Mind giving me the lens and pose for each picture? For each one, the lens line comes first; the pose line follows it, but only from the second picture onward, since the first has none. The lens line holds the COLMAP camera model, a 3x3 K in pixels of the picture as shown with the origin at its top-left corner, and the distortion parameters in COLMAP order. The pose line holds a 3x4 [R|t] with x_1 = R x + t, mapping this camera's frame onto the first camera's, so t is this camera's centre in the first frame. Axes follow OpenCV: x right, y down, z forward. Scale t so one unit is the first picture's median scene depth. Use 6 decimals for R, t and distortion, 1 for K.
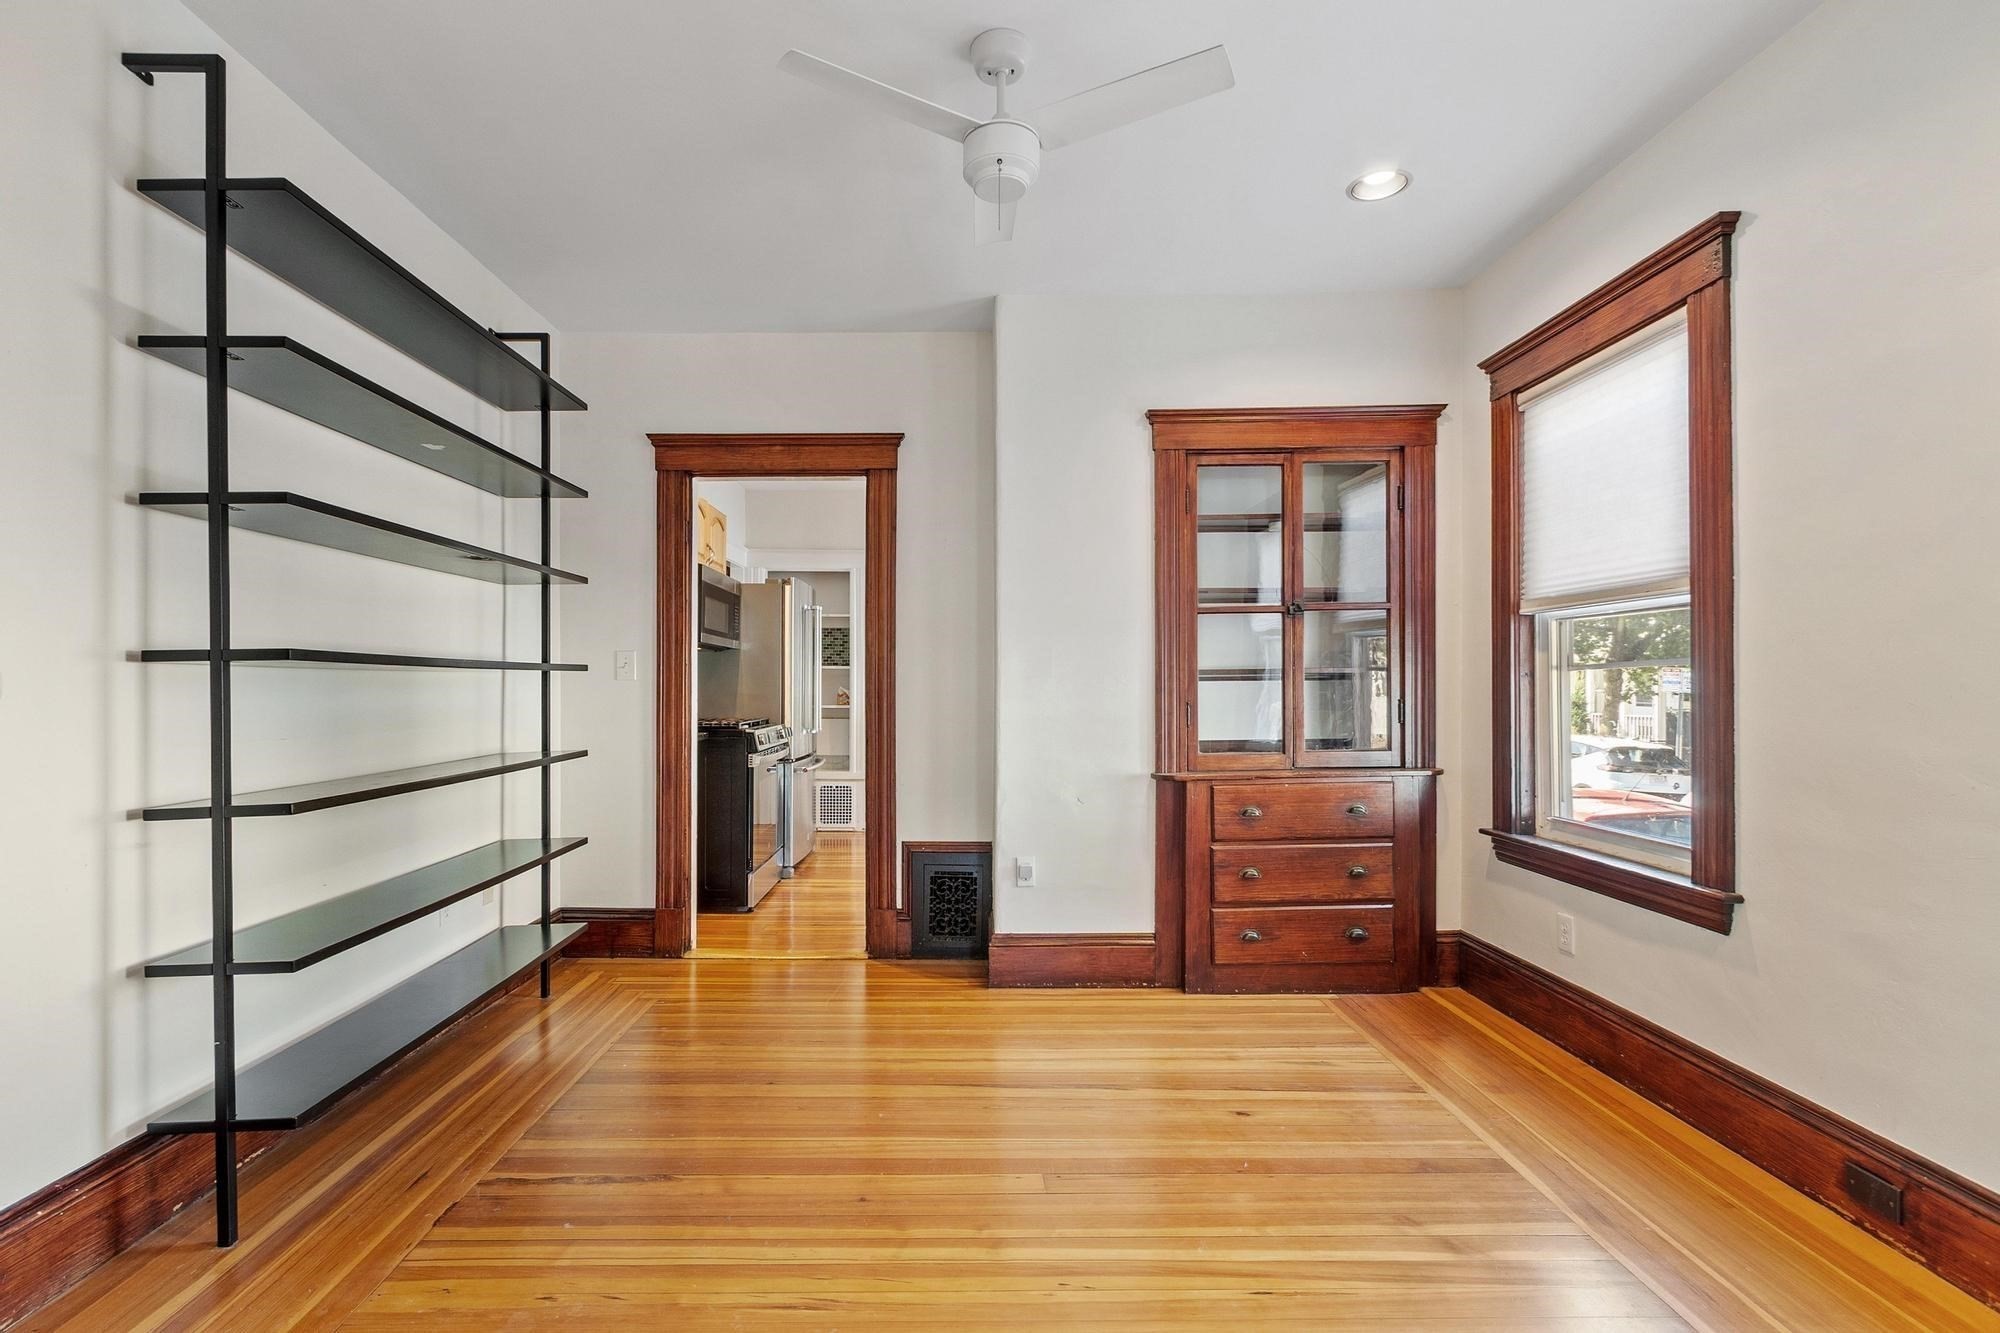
lens RADIAL K [[881.0, 0, 987.7], [0, 881.0, 684.7], [0, 0, 1]] dist [0.002845, -0.001368]
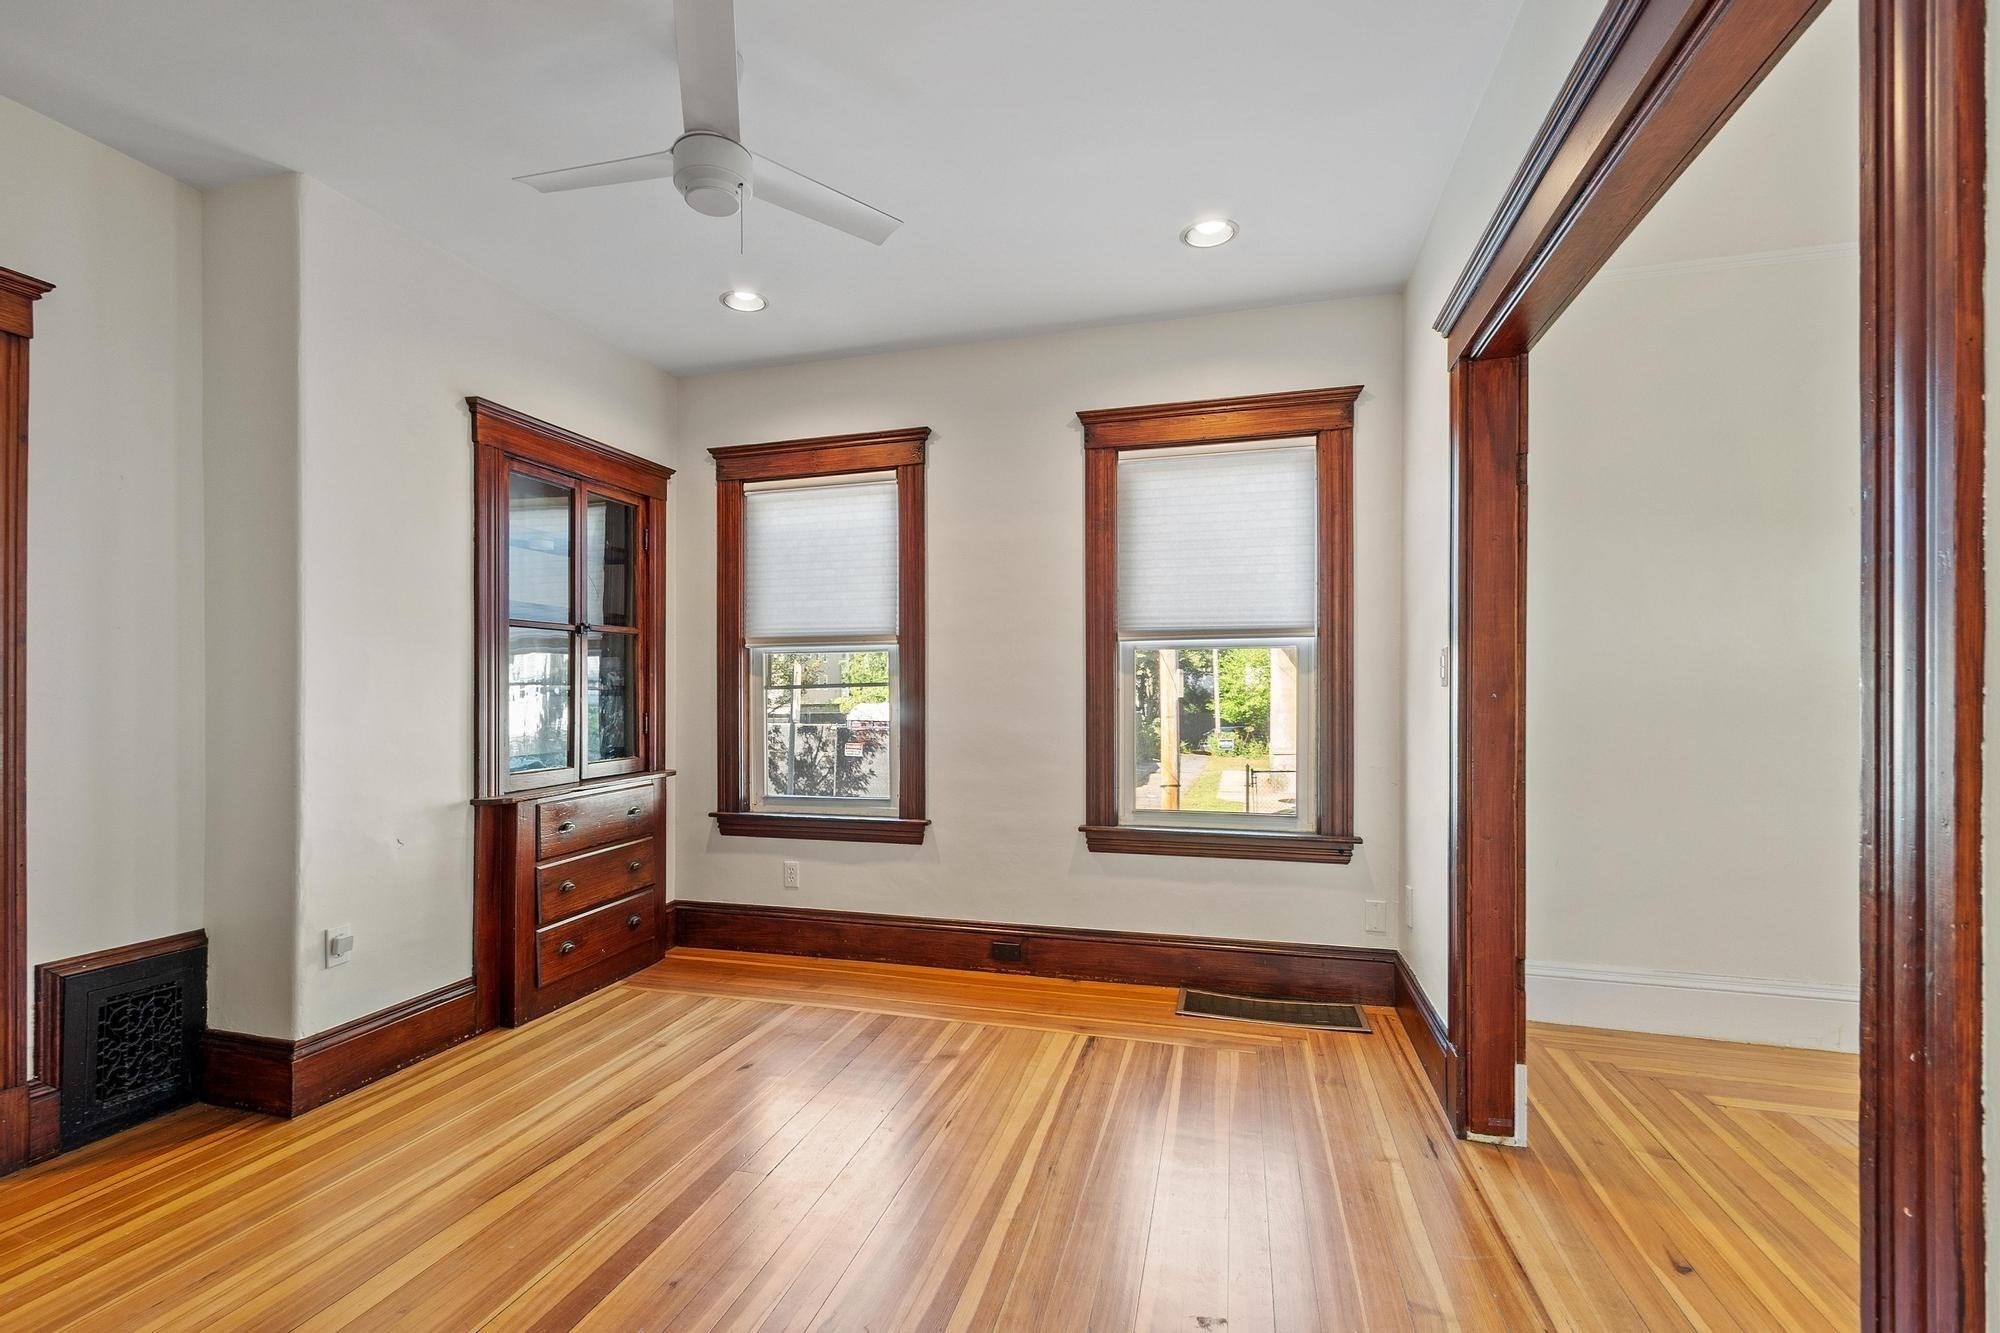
lens RADIAL K [[881.0, 0, 956.0], [0, 881.0, 689.5], [0, 0, 1]] dist [0.002845, -0.001368]
pose [[0.317996, 0.009267, 0.948047, -0.506502], [-0.003516, 0.999957, -0.008595, -0.005082], [-0.948086, -0.000600, 0.318015, 0.244558]]
